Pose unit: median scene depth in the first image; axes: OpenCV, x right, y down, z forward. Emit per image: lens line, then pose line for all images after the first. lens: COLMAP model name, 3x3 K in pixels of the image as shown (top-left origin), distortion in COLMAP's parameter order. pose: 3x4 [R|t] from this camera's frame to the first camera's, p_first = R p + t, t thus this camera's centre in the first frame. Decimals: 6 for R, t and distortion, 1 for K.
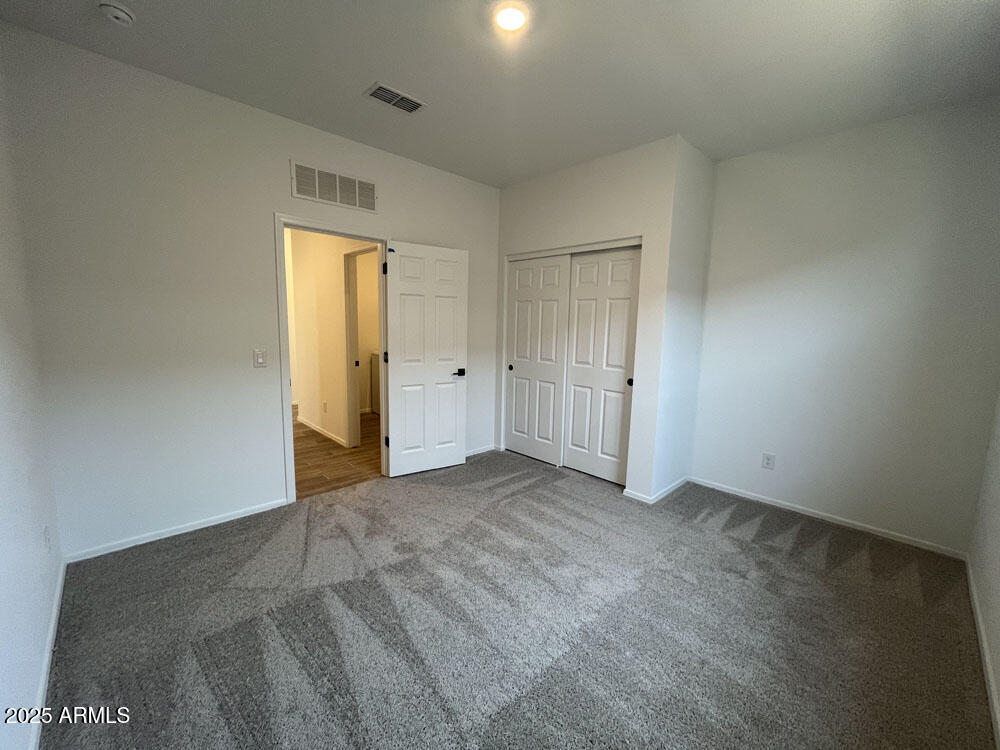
lens RADIAL K [[405.2, 0, 491.8], [0, 405.2, 374.5], [0, 0, 1]] dist [-0.001434, -0.000180]
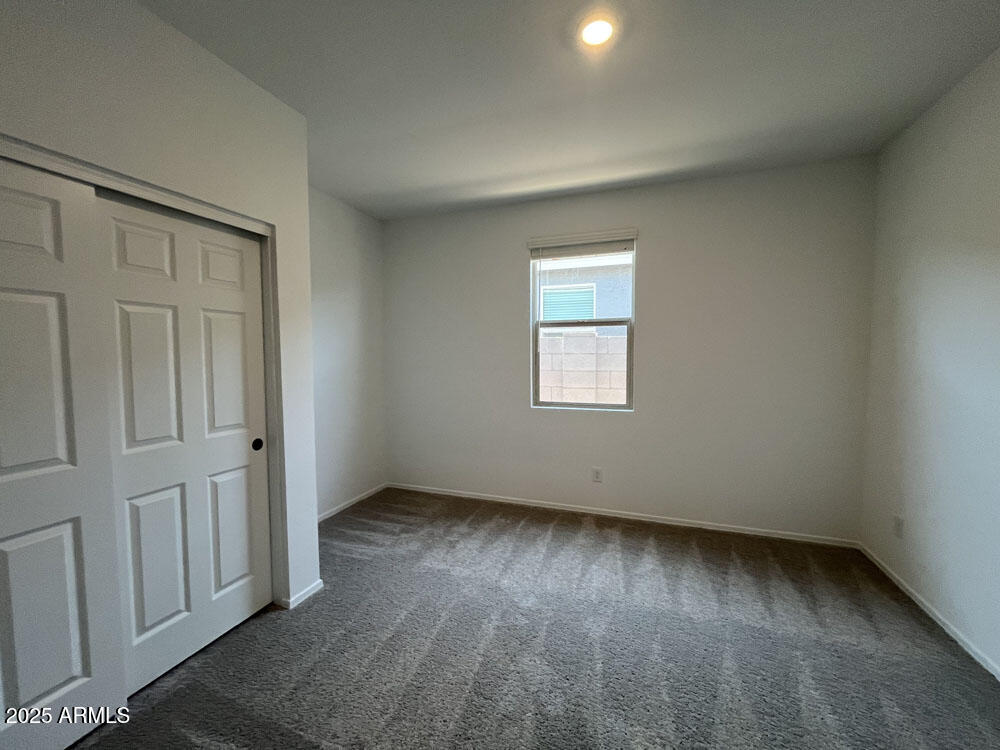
lens RADIAL K [[405.2, 0, 500.0], [0, 405.2, 379.7], [0, 0, 1]] dist [-0.001434, -0.000180]
pose [[-0.451228, -0.078166, 0.888979, -0.373291], [0.108034, 0.984046, 0.141361, -0.124795], [-0.885845, 0.159826, -0.435584, 0.875263]]
